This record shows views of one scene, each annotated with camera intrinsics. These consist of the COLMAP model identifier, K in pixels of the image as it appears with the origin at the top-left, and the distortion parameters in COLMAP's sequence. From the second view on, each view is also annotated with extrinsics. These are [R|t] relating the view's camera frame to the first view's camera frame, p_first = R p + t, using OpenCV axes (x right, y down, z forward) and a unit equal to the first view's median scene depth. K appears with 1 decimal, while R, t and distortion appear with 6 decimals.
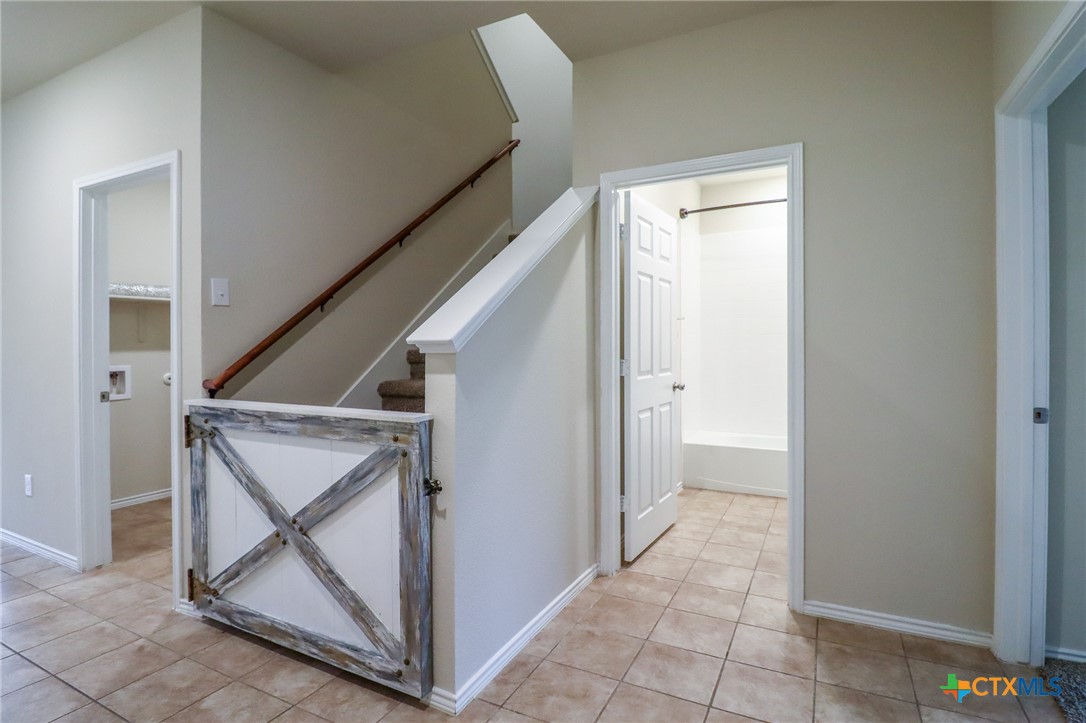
lens RADIAL K [[542.7, 0, 550.7], [0, 542.7, 343.5], [0, 0, 1]] dist [-0.014914, -0.003723]
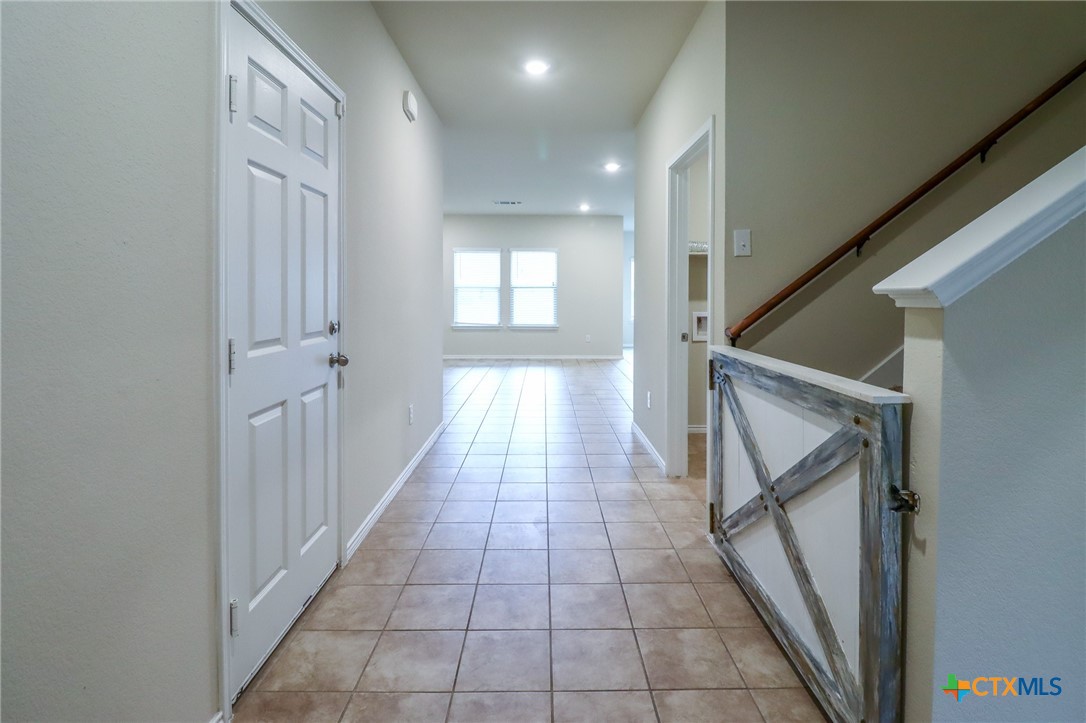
lens RADIAL K [[542.7, 0, 555.9], [0, 542.7, 293.7], [0, 0, 1]] dist [-0.014914, -0.003723]
pose [[0.469955, 0.002378, -0.882687, 0.164166], [-0.002386, 0.999996, 0.001424, 0.000558], [0.882687, 0.001436, 0.469958, 0.263060]]
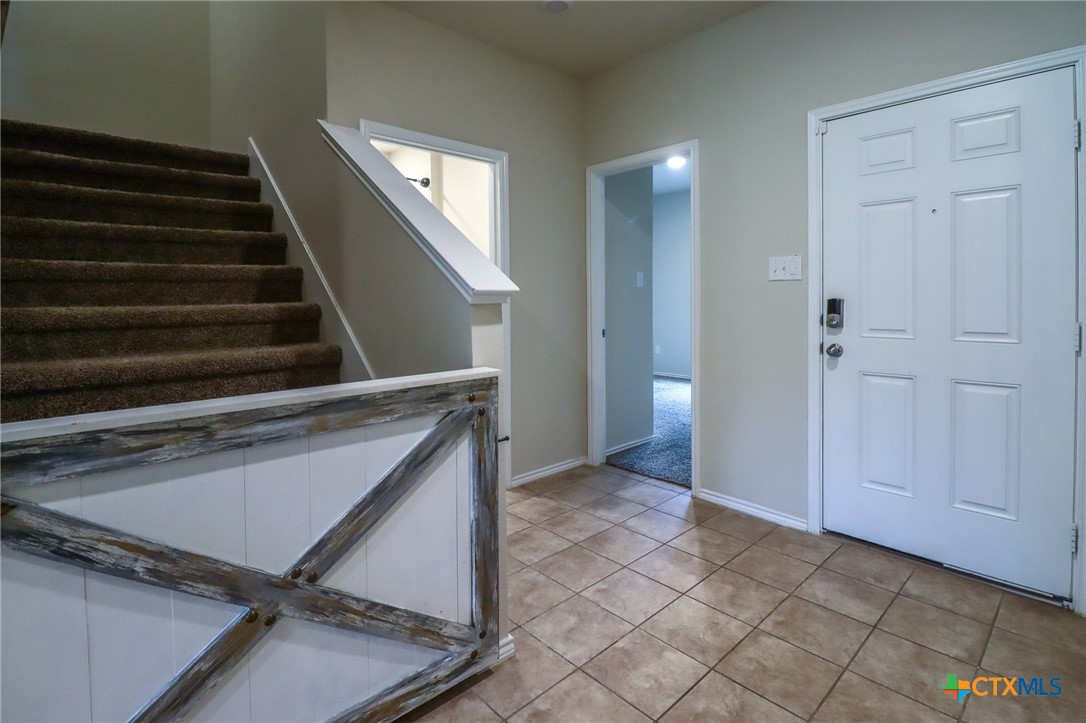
lens RADIAL K [[542.7, 0, 550.9], [0, 542.7, 302.6], [0, 0, 1]] dist [-0.014914, -0.003723]
pose [[0.325369, -0.007554, 0.945557, -1.026529], [0.005196, 0.999967, 0.006201, 0.009676], [-0.945573, 0.002896, 0.325397, 0.540645]]
